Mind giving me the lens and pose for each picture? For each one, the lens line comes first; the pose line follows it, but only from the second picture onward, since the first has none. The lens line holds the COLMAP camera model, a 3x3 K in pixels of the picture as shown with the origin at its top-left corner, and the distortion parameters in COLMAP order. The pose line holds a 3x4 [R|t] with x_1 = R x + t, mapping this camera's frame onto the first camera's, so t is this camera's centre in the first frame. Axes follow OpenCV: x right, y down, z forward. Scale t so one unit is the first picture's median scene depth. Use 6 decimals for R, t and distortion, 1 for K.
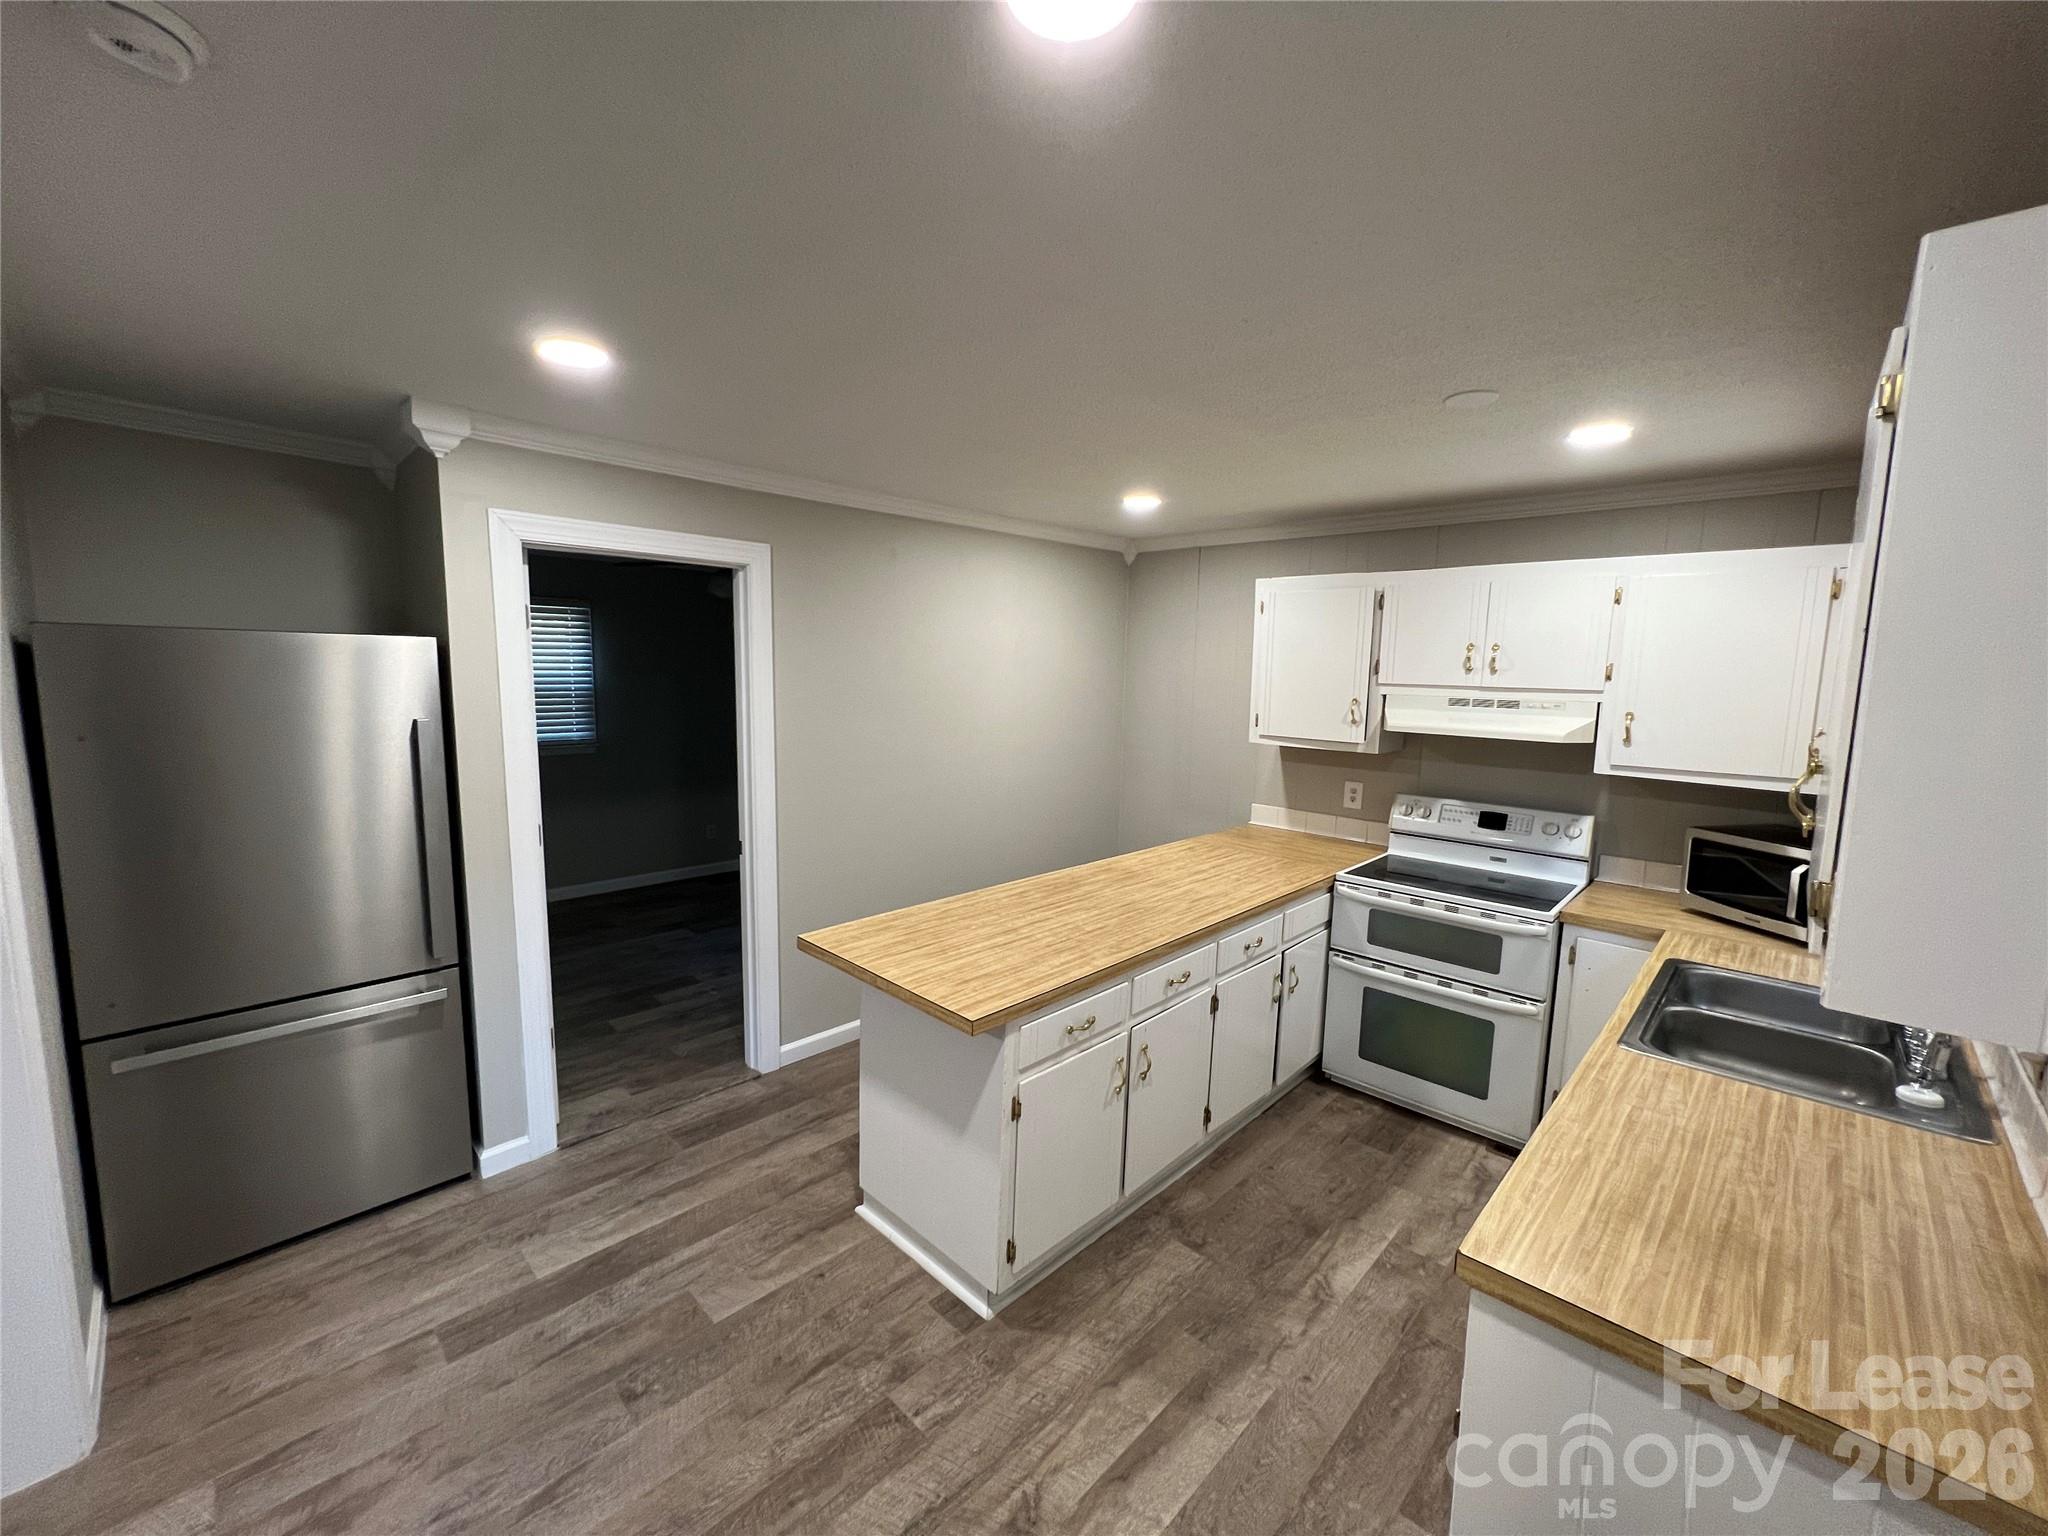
lens RADIAL K [[823.5, 0, 1016.8], [0, 823.5, 766.3], [0, 0, 1]] dist [-0.002295, 0.001041]
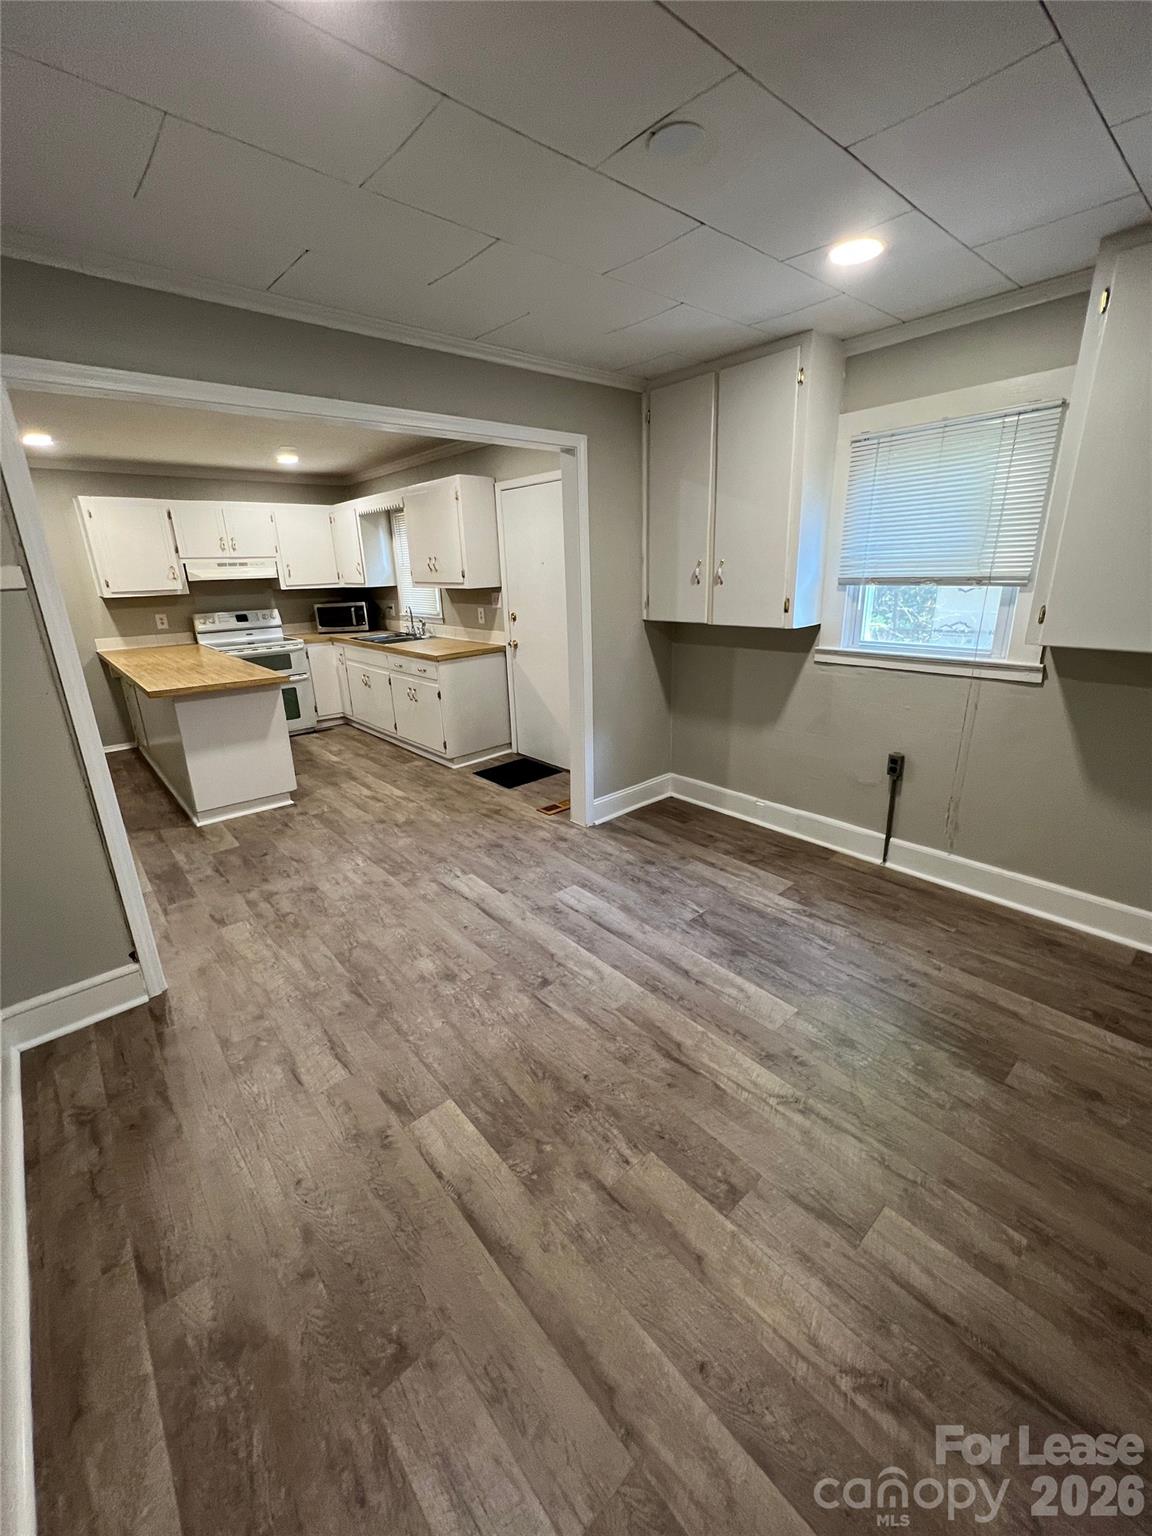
lens RADIAL K [[617.6, 0, 573.6], [0, 617.6, 770.6], [0, 0, 1]] dist [-0.002295, 0.001041]
pose [[0.076705, -0.339395, 0.937511, -1.557092], [0.149535, 0.933562, 0.325731, 0.056219], [-0.985777, 0.115206, 0.122360, -0.120042]]
